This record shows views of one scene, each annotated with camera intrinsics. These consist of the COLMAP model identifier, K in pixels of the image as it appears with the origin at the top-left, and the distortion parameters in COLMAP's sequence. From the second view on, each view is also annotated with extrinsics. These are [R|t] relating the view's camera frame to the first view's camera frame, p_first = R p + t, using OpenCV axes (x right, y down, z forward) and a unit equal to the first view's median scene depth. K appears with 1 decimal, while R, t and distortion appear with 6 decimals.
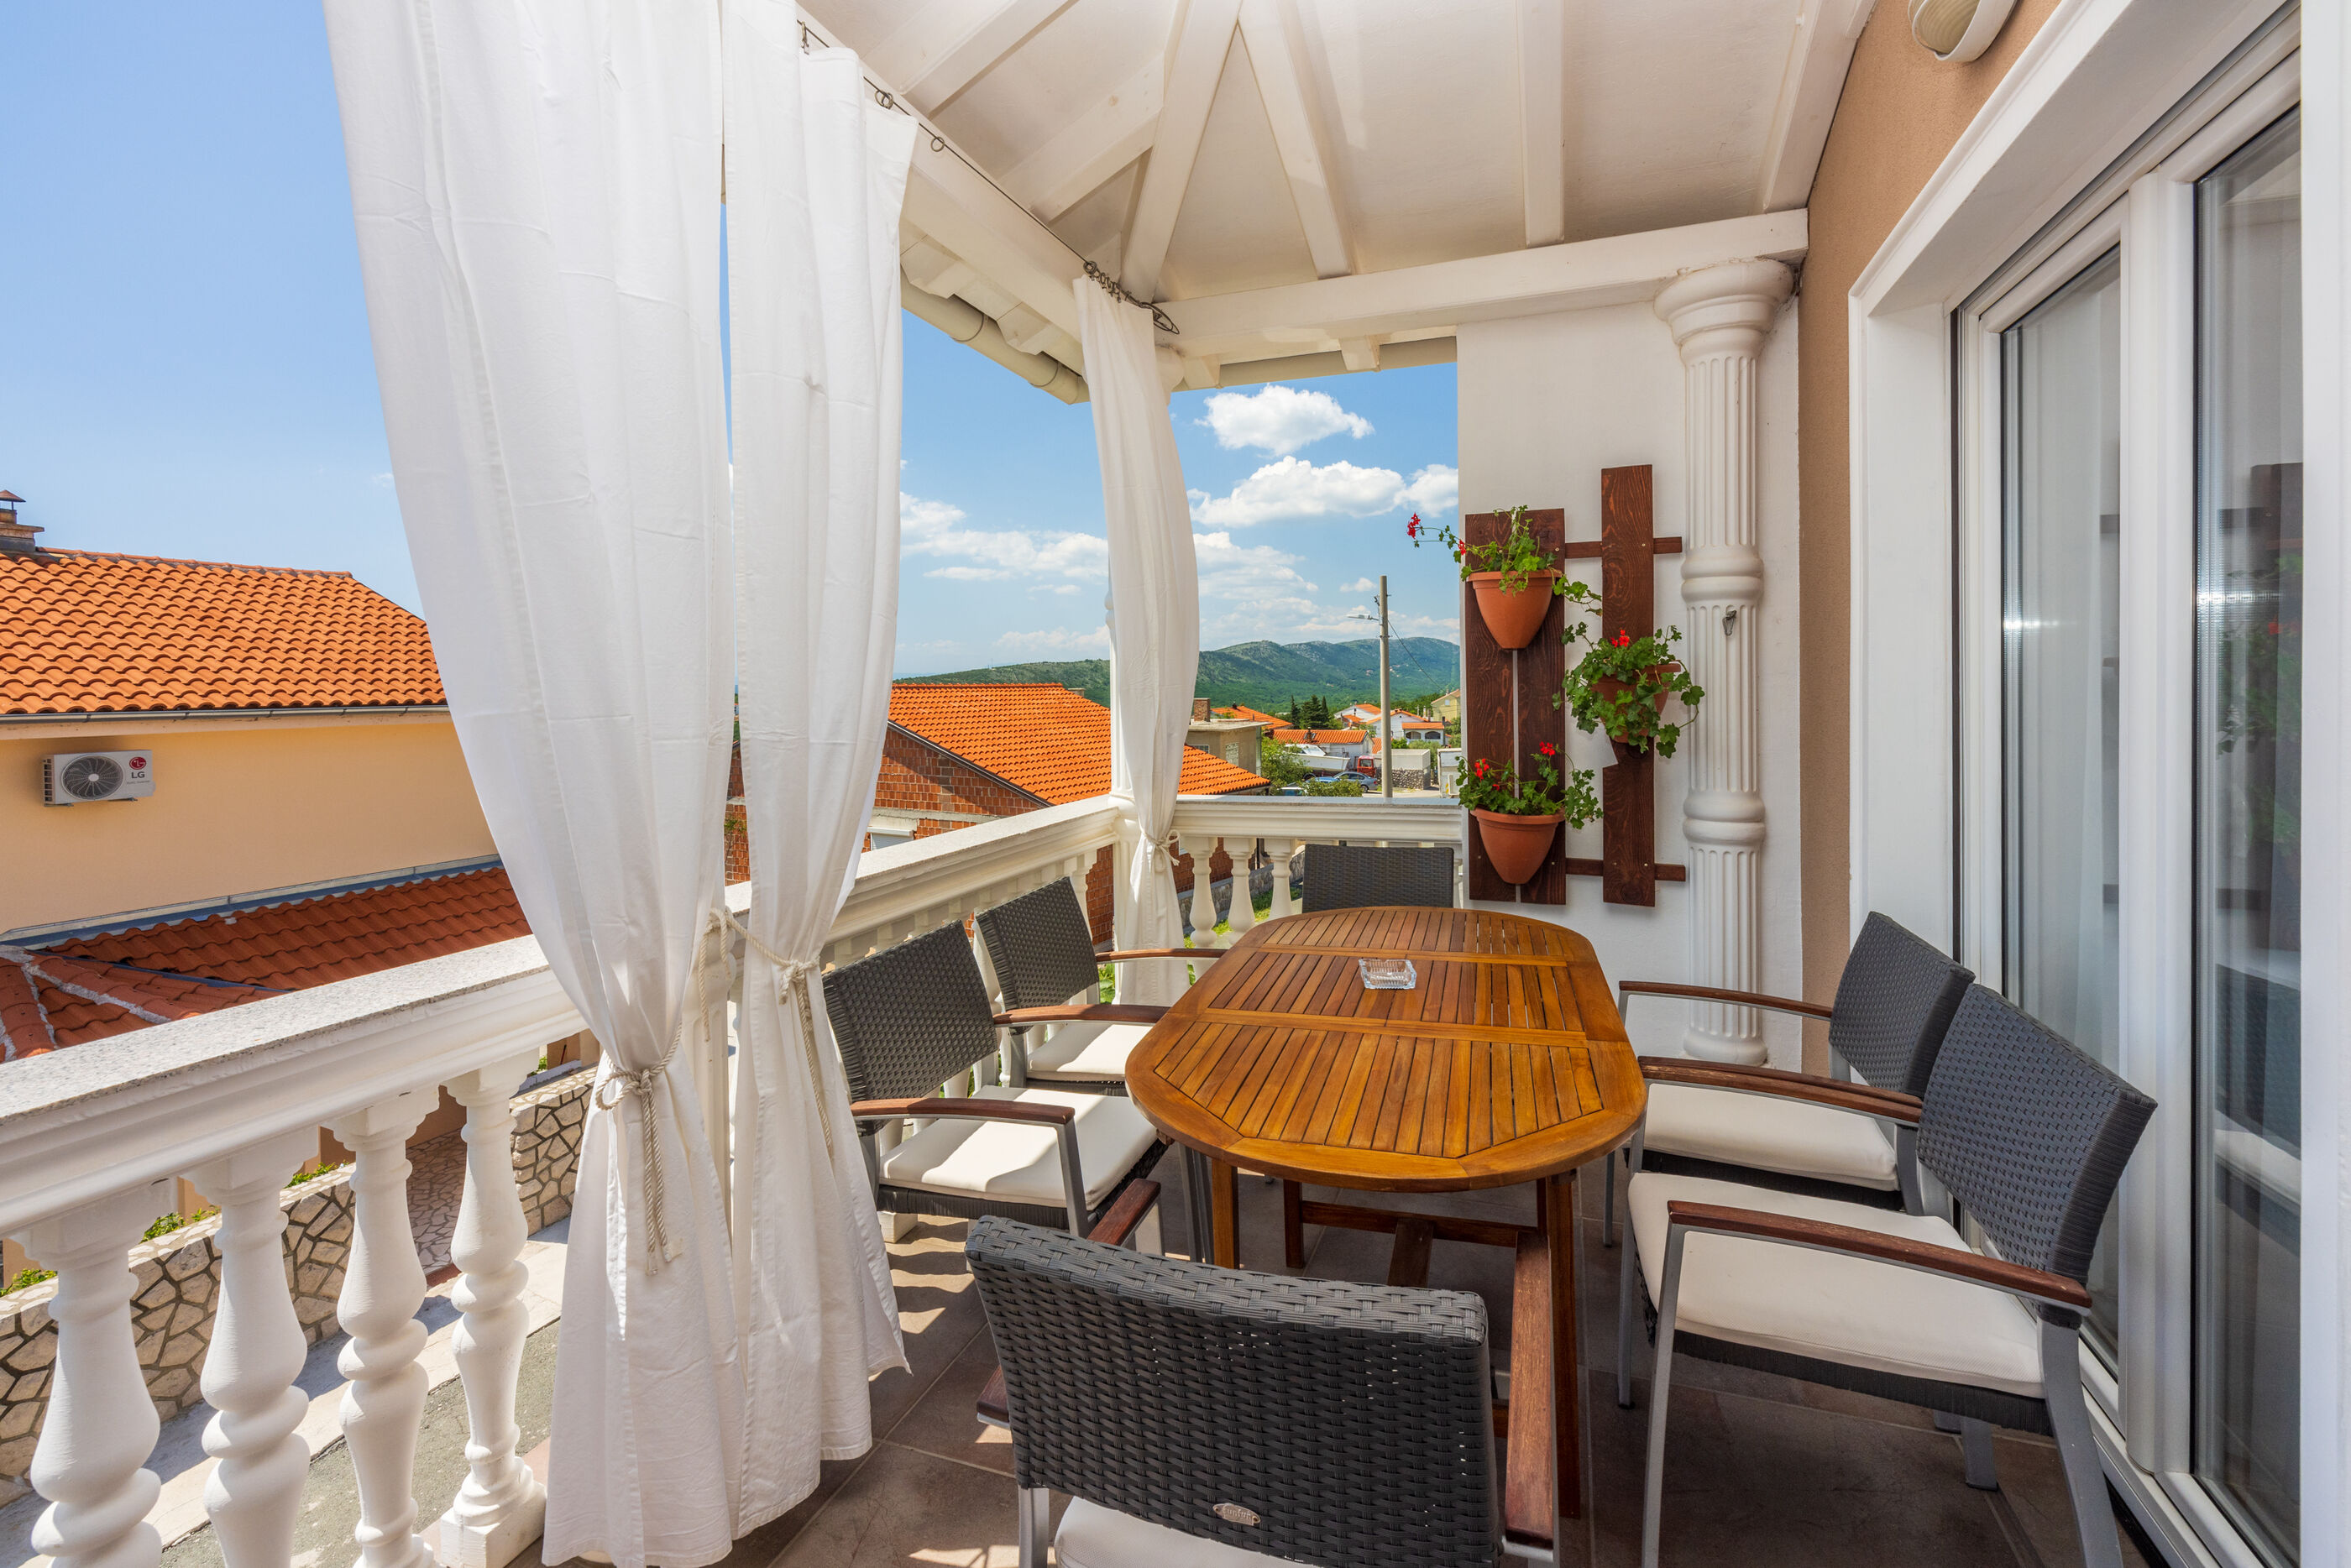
lens RADIAL K [[1164.0, 0, 1140.1], [0, 1164.0, 697.8], [0, 0, 1]] dist [0.003763, 0.000920]
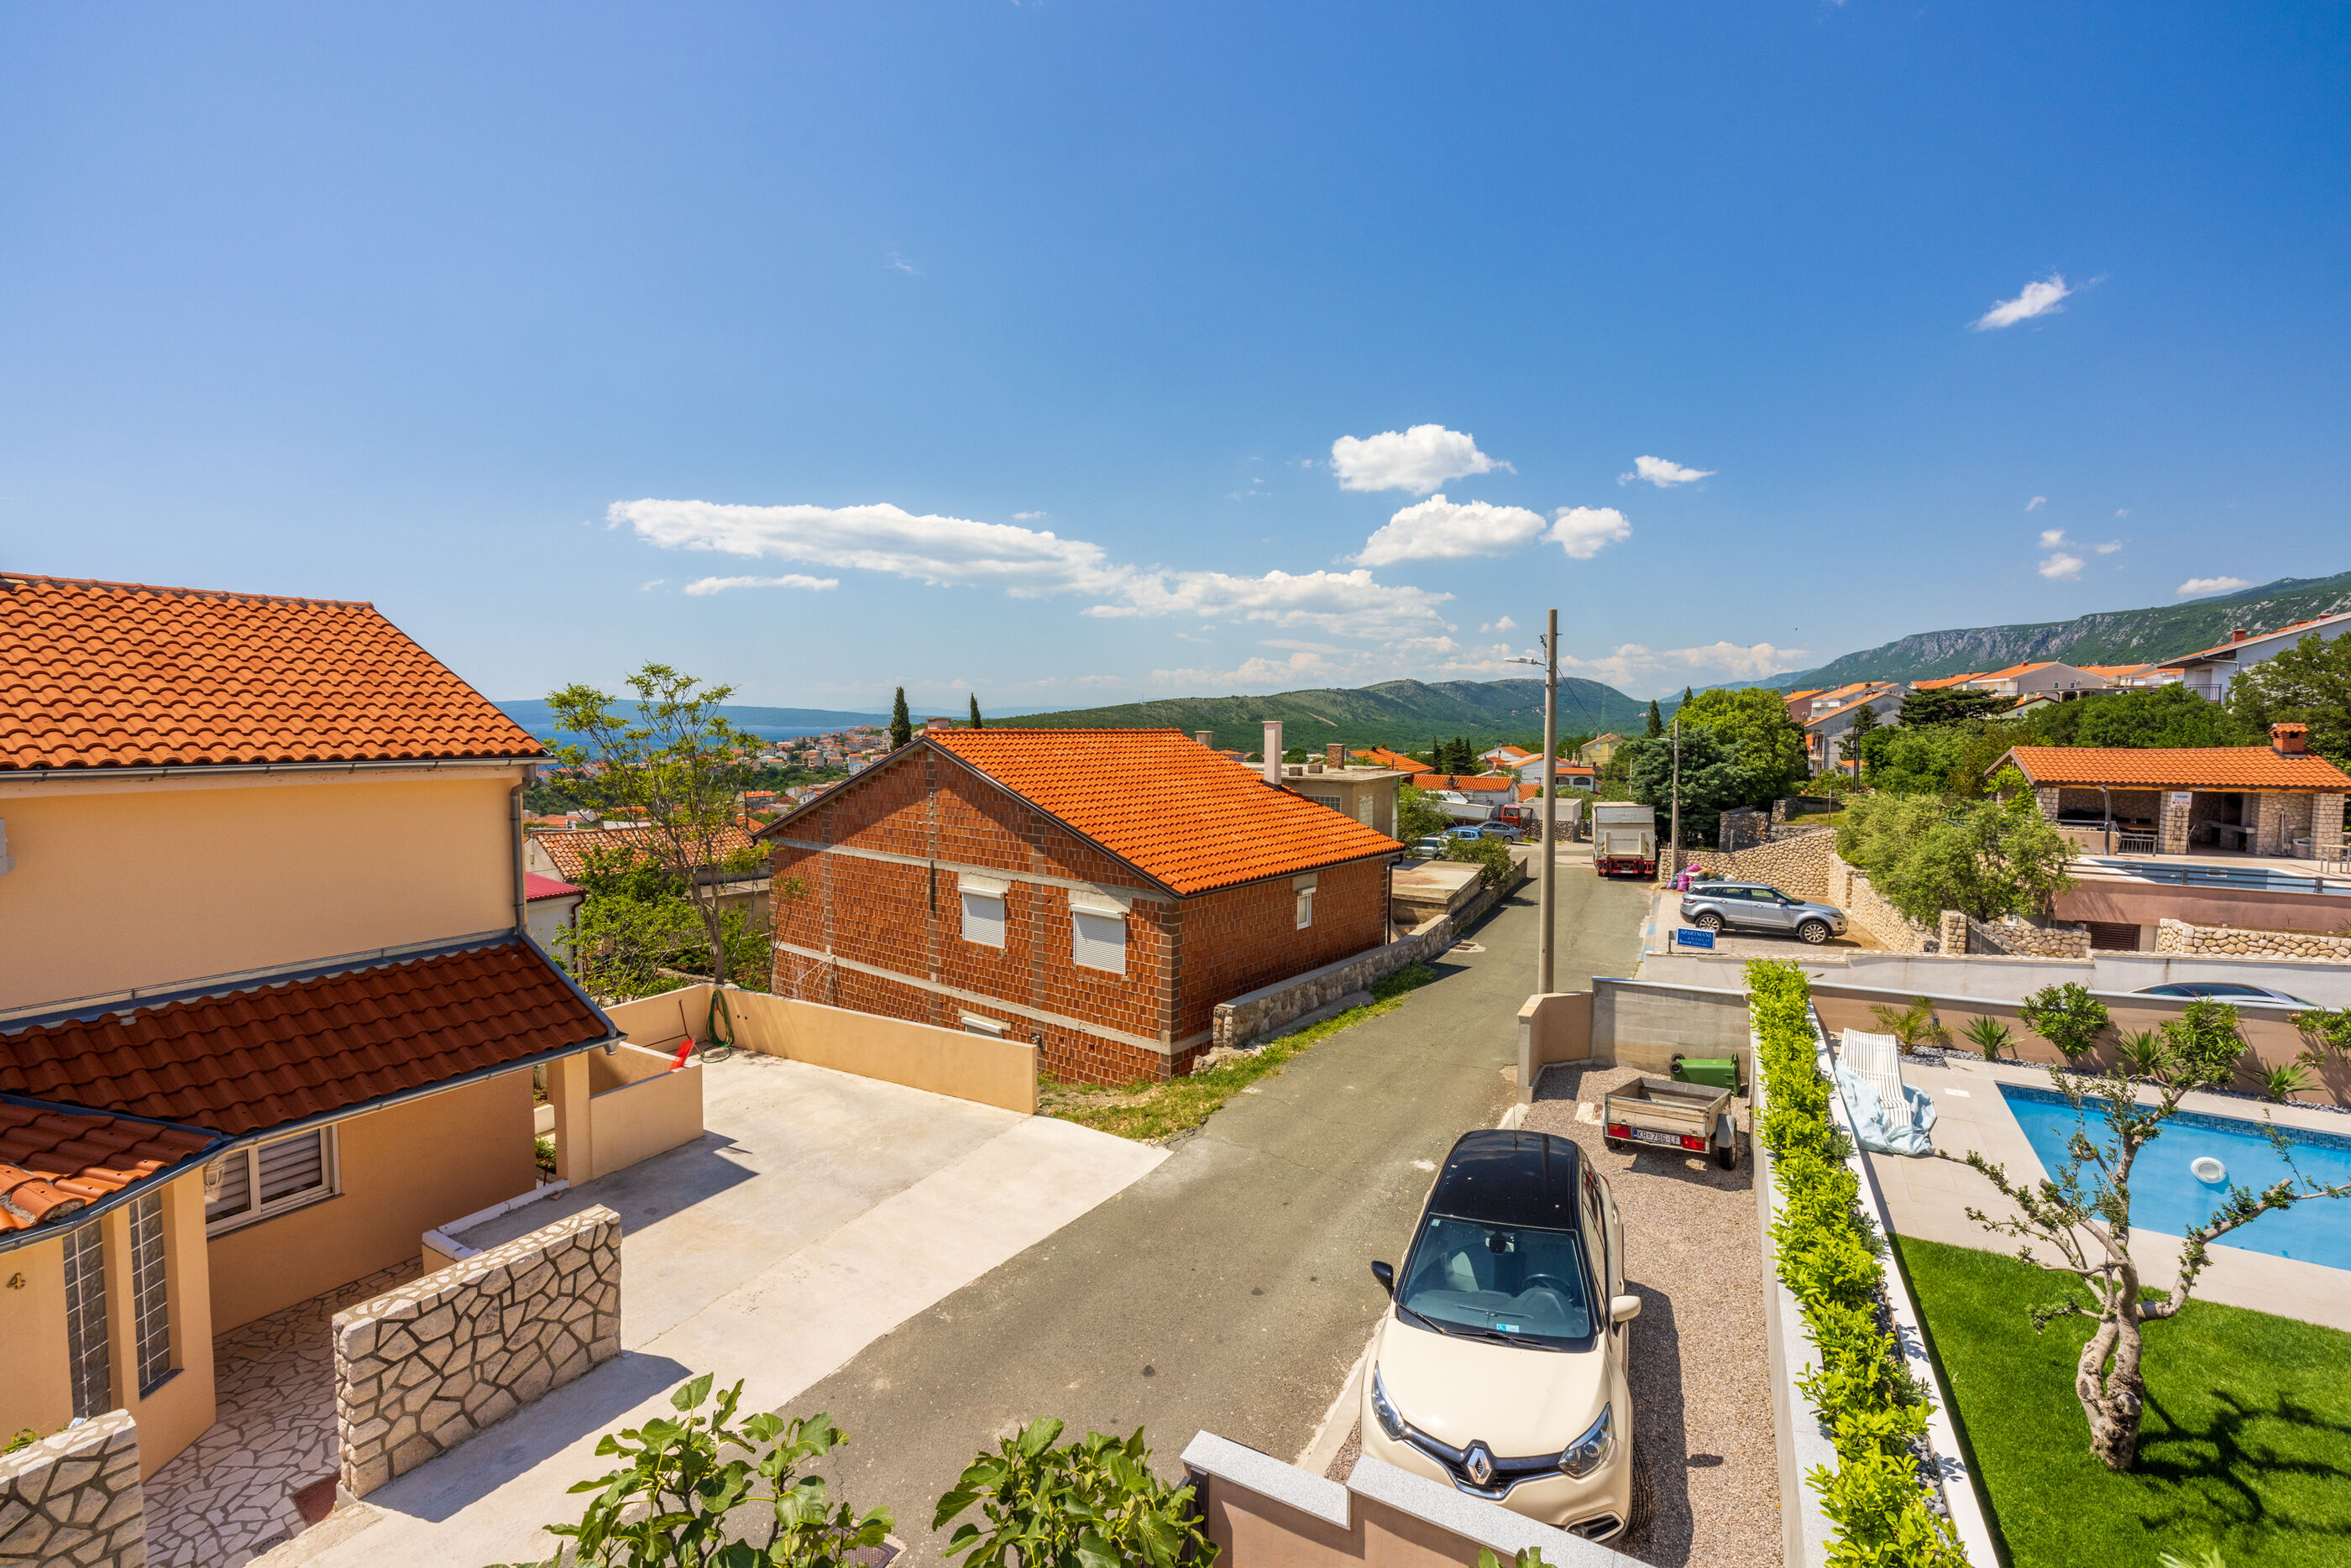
lens RADIAL K [[1015.6, 0, 1208.2], [0, 1015.6, 773.9], [0, 0, 1]] dist [0.000613, 0.000408]
pose [[0.995727, 0.017842, -0.090611, 0.059965], [-0.013272, 0.998621, 0.050790, -0.037434], [0.091392, -0.049370, 0.994590, 0.416482]]
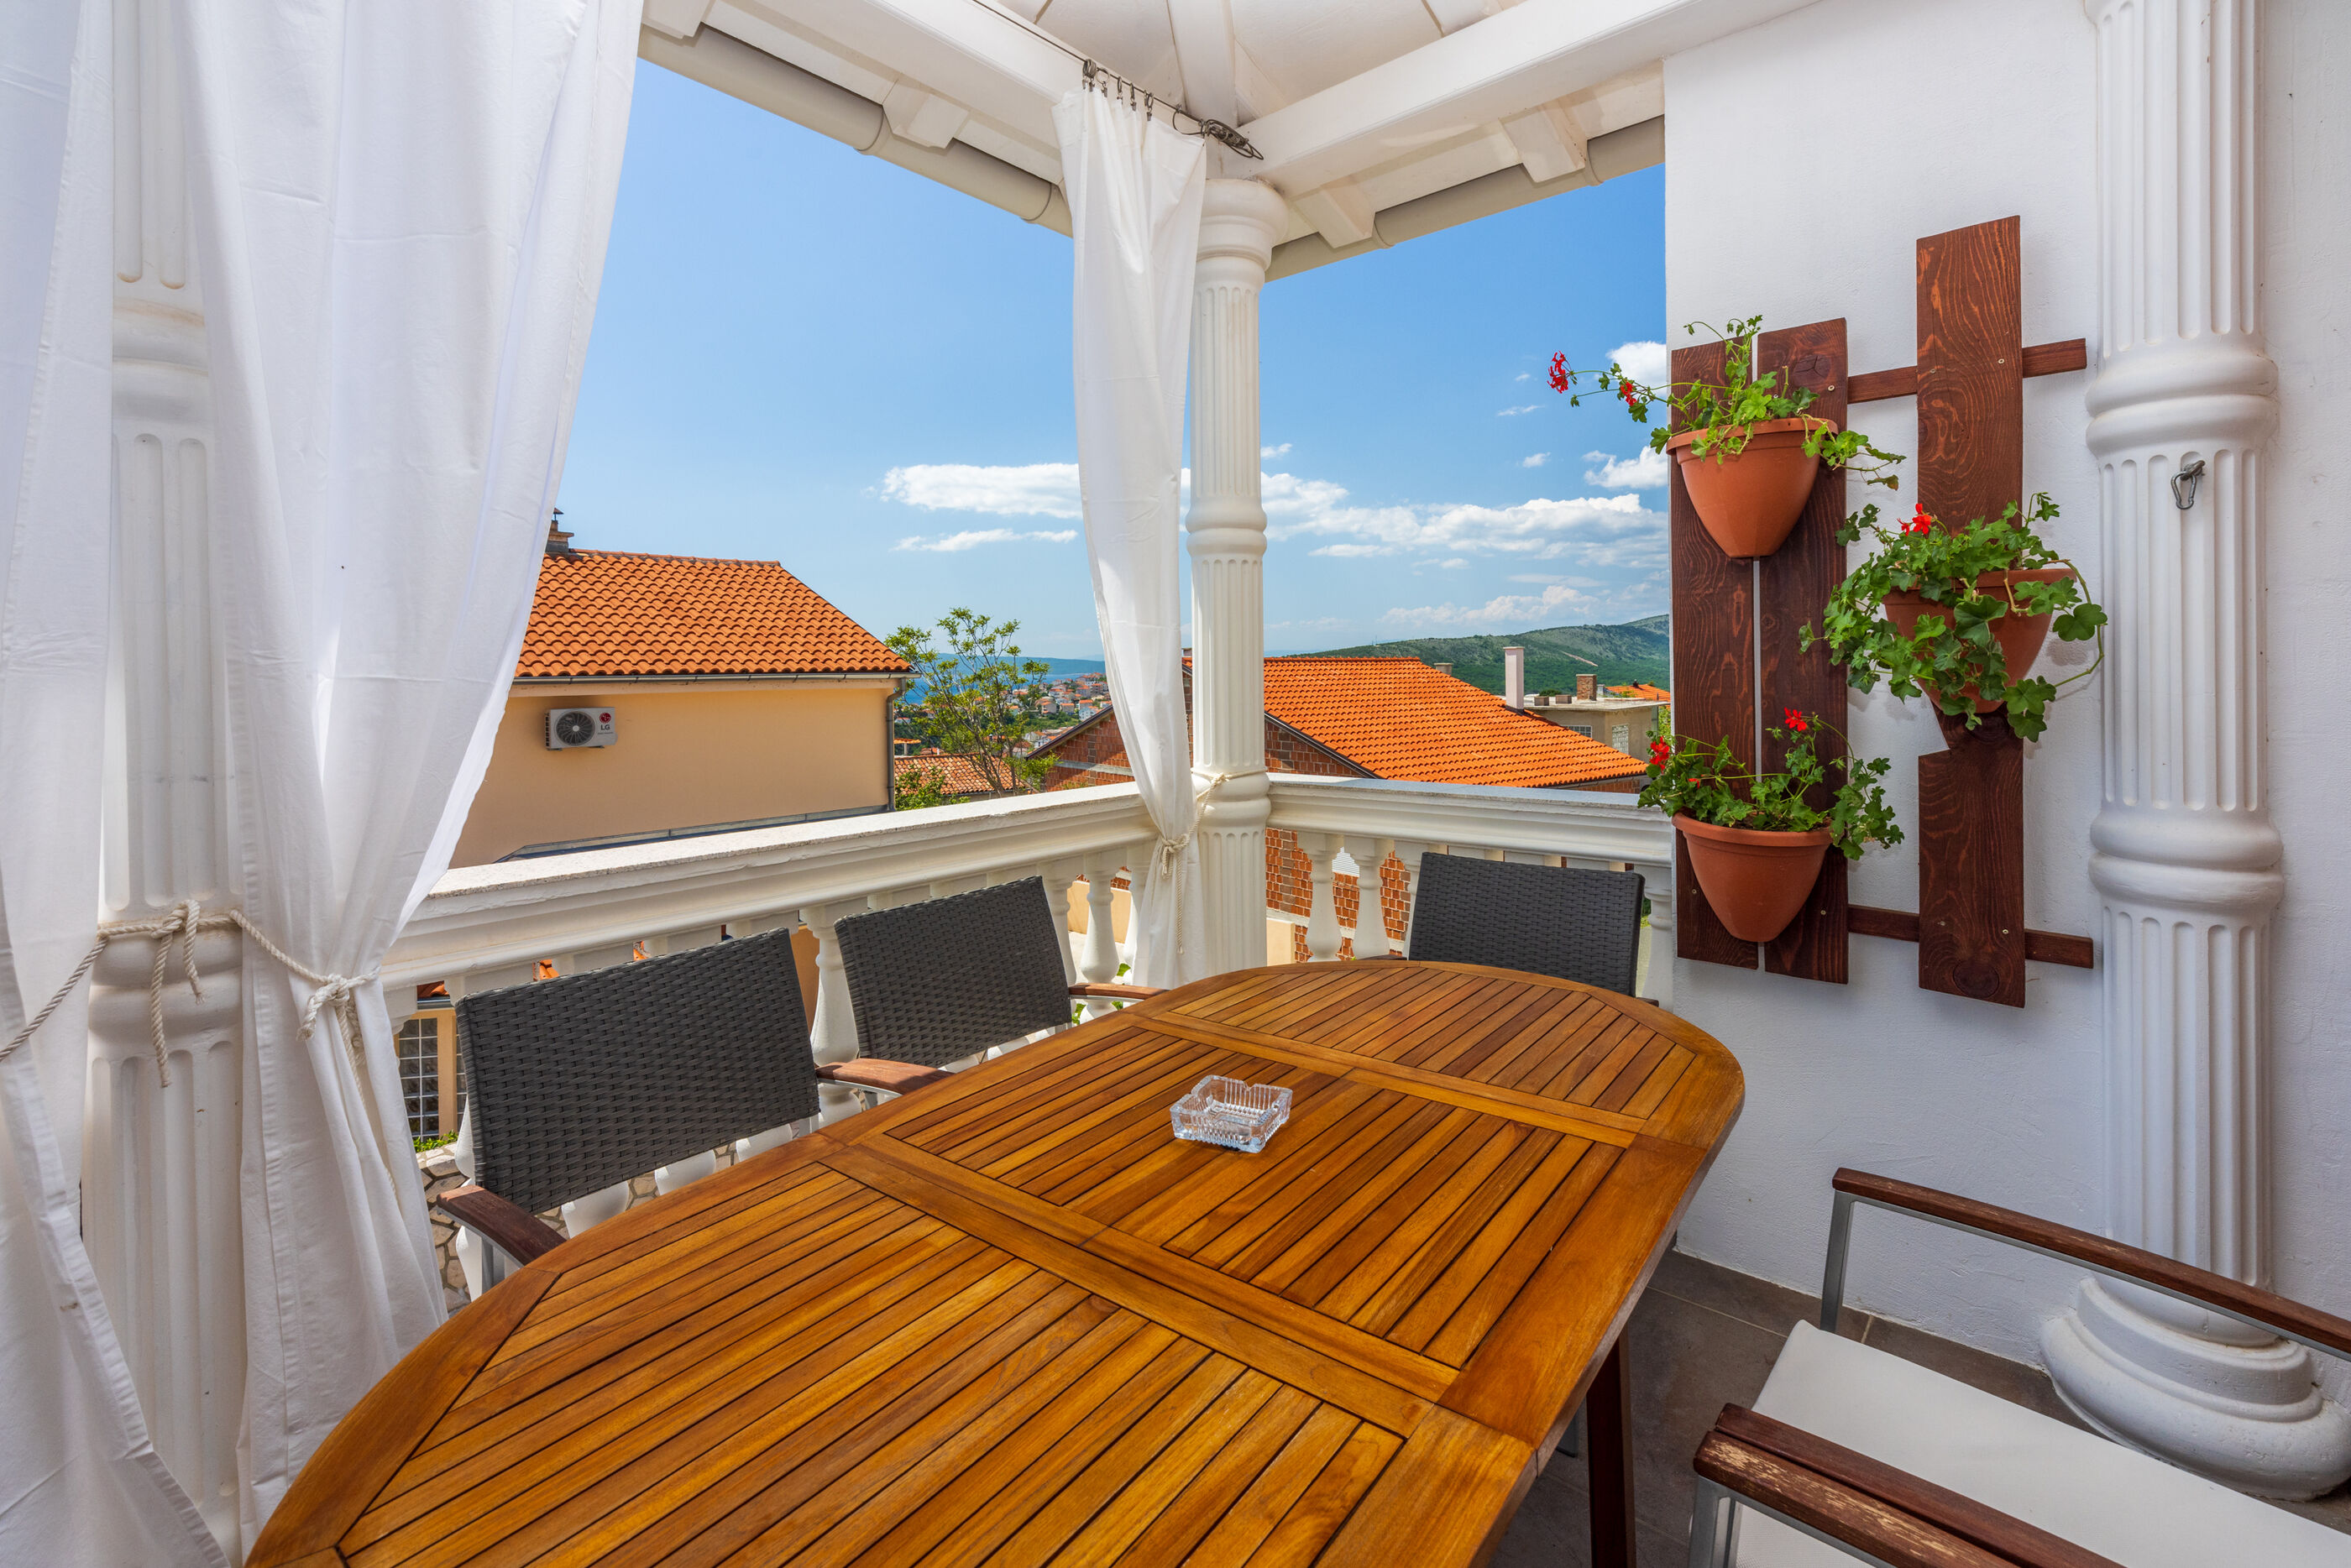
lens RADIAL K [[1116.9, 0, 1095.5], [0, 1116.9, 668.0], [0, 0, 1]] dist [0.000734, 0.000984]
pose [[0.922308, 0.003652, -0.386439, 0.086476], [-0.006679, 0.999957, -0.006489, 0.008427], [0.386399, 0.008566, 0.922292, 0.121451]]
